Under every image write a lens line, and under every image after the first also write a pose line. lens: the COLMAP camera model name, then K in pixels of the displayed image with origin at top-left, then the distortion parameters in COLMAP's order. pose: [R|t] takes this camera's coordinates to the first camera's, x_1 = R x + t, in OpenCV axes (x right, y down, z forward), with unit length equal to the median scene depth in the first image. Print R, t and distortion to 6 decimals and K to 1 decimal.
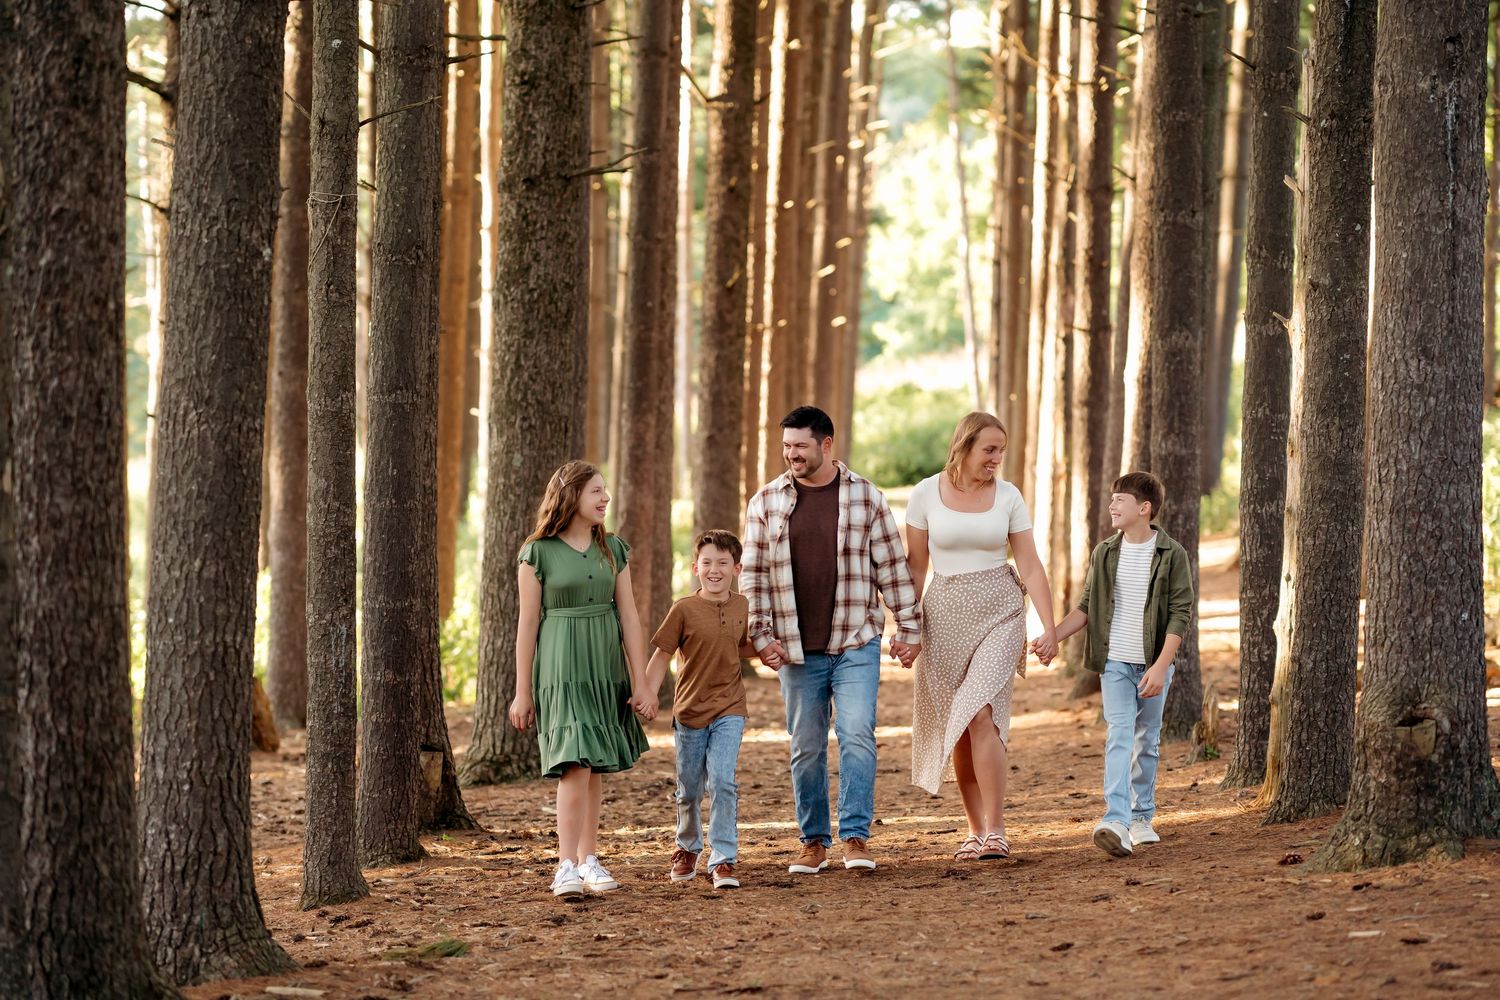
lens RADIAL K [[3673.2, 0, 750.0], [0, 3673.2, 500.0], [0, 0, 1]] dist [0.099303, 0.382417]
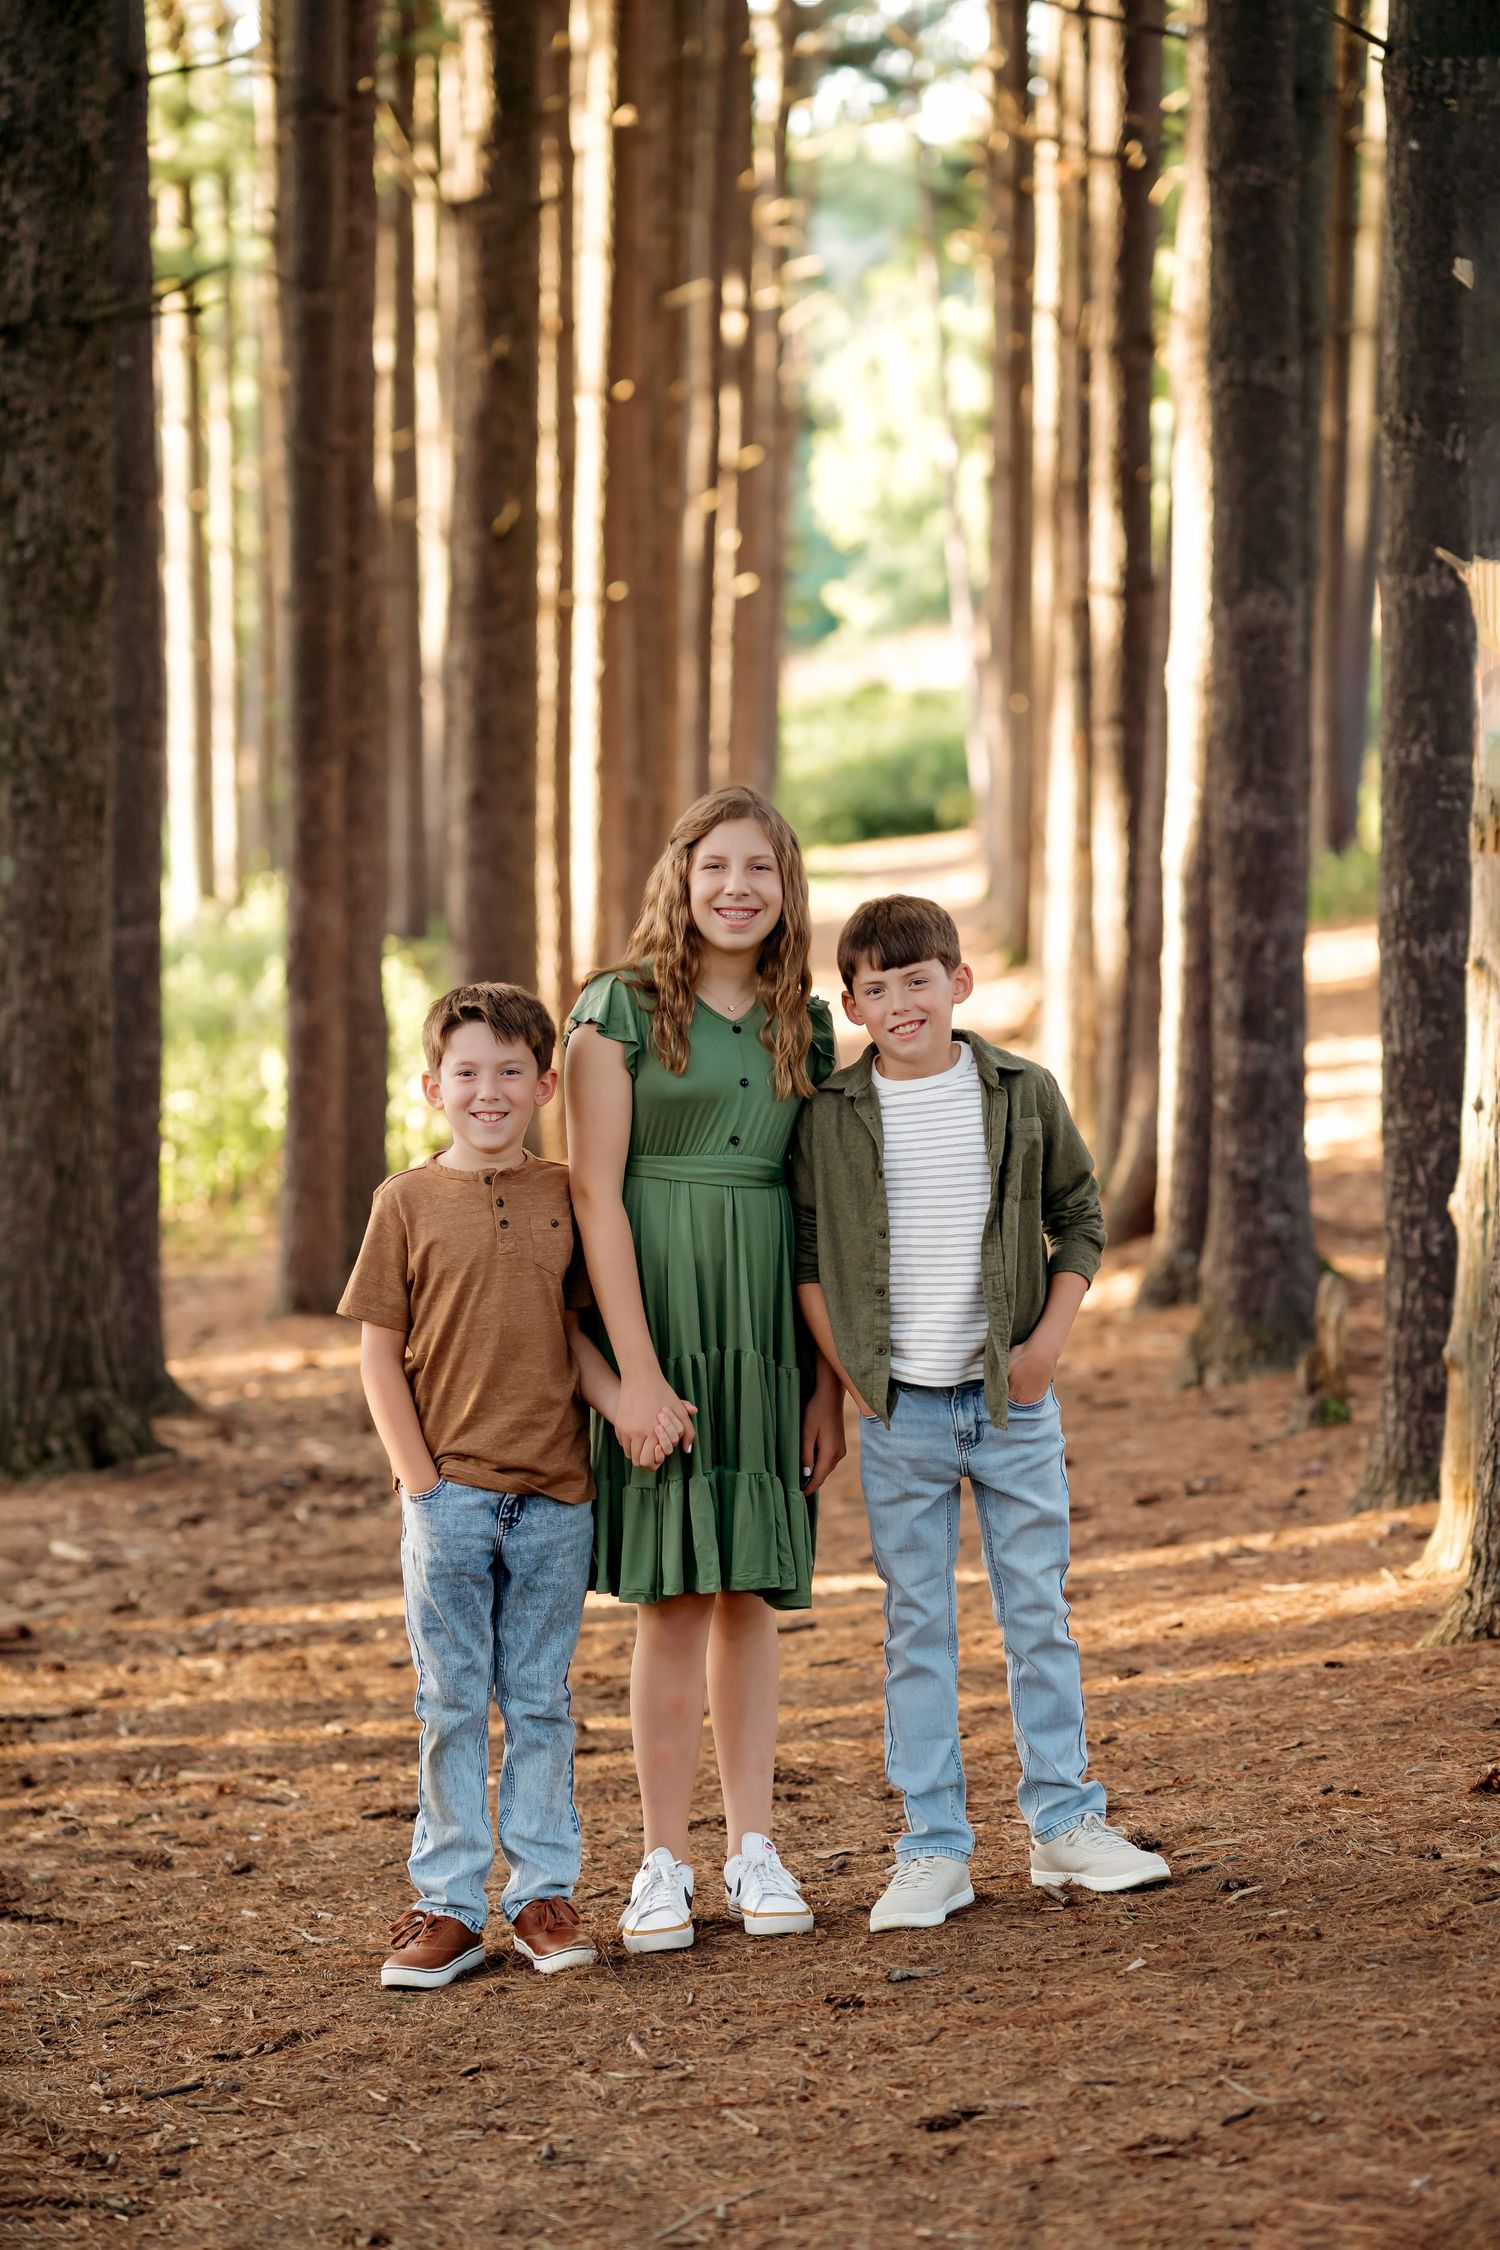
lens RADIAL K [[5509.8, 0, 750.0], [0, 5509.8, 1125.0], [0, 0, 1]] dist [0.099303, 0.382417]
pose [[0.999538, -0.026858, 0.014229, 0.030493], [0.026132, 0.998457, 0.048999, -0.010337], [-0.015524, -0.048604, 0.998697, 0.210640]]
